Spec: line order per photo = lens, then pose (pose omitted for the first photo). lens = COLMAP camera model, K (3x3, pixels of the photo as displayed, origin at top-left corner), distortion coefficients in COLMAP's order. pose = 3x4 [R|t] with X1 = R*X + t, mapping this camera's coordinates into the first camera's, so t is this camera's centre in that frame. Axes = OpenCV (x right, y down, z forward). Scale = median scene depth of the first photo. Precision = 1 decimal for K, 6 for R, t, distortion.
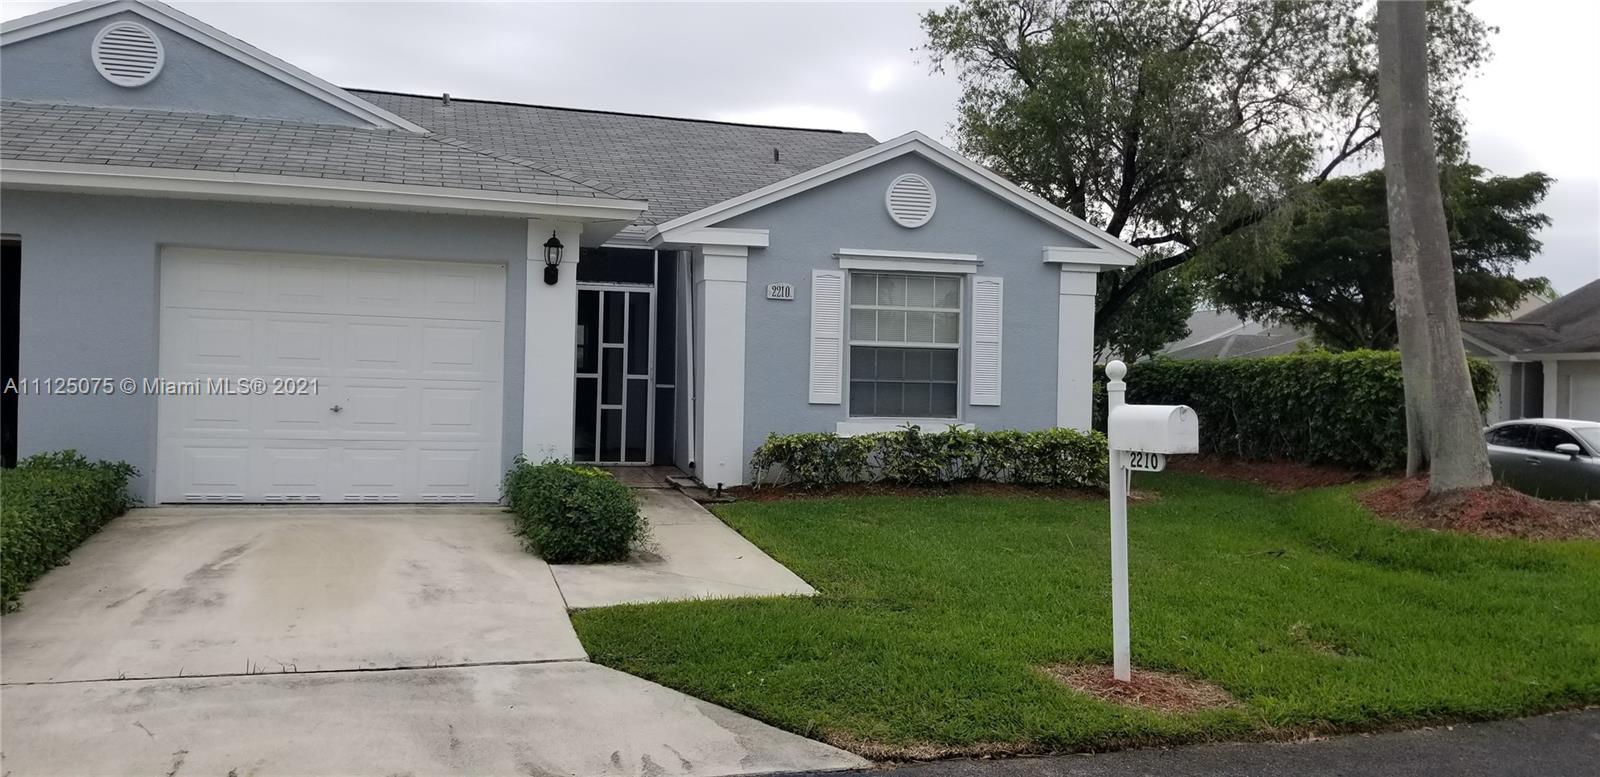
lens RADIAL K [[1259.2, 0, 793.2], [0, 1259.2, 377.3], [0, 0, 1]] dist [0.054373, -0.013519]
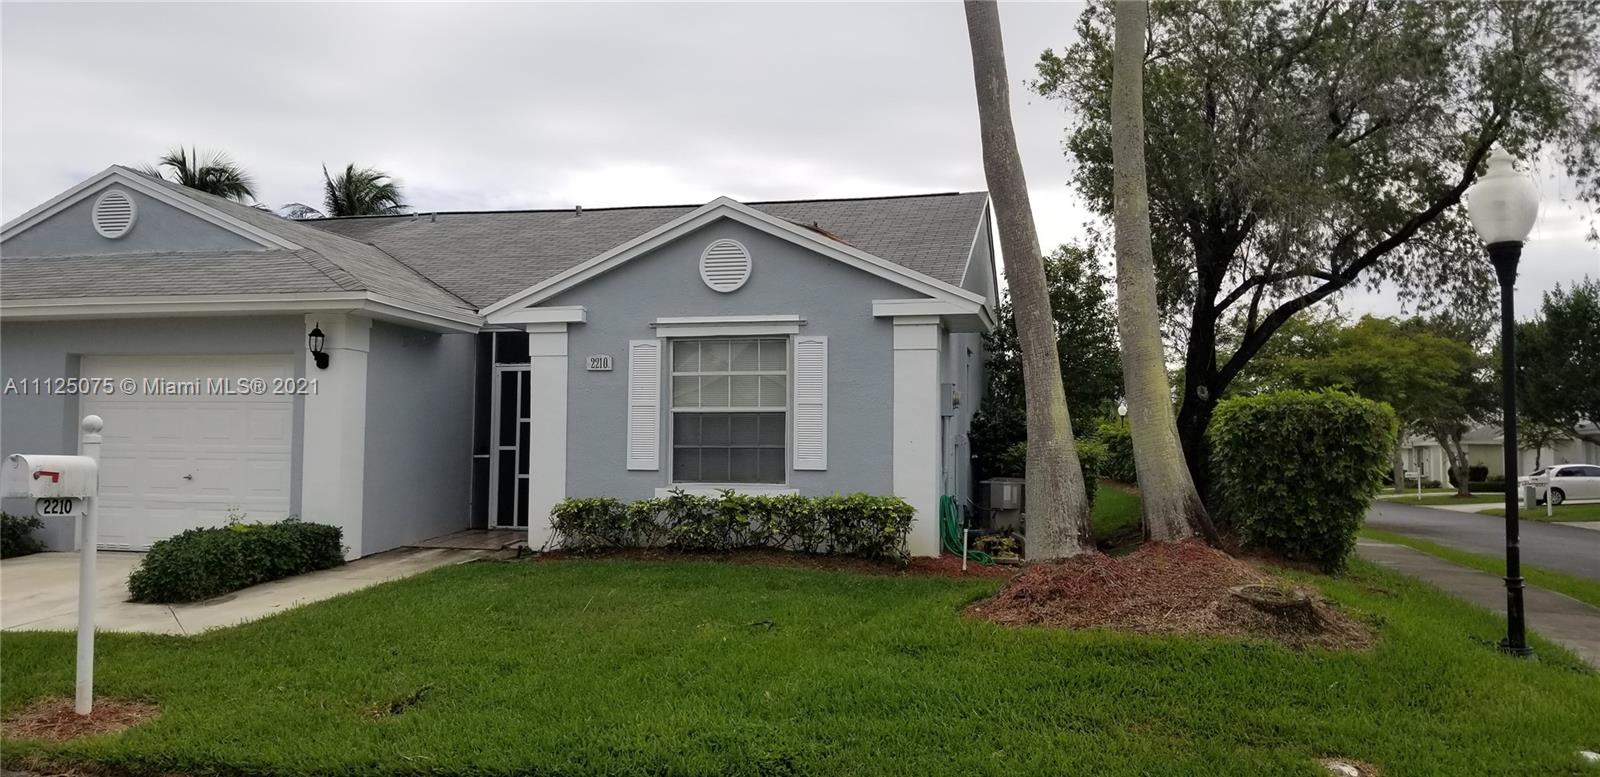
lens RADIAL K [[1259.2, 0, 792.8], [0, 1259.2, 396.6], [0, 0, 1]] dist [0.054373, -0.013519]
pose [[0.868126, -0.041151, -0.494635, 0.631534], [0.015253, 0.998298, -0.056283, 0.020503], [0.496109, 0.041316, 0.867277, 0.166862]]
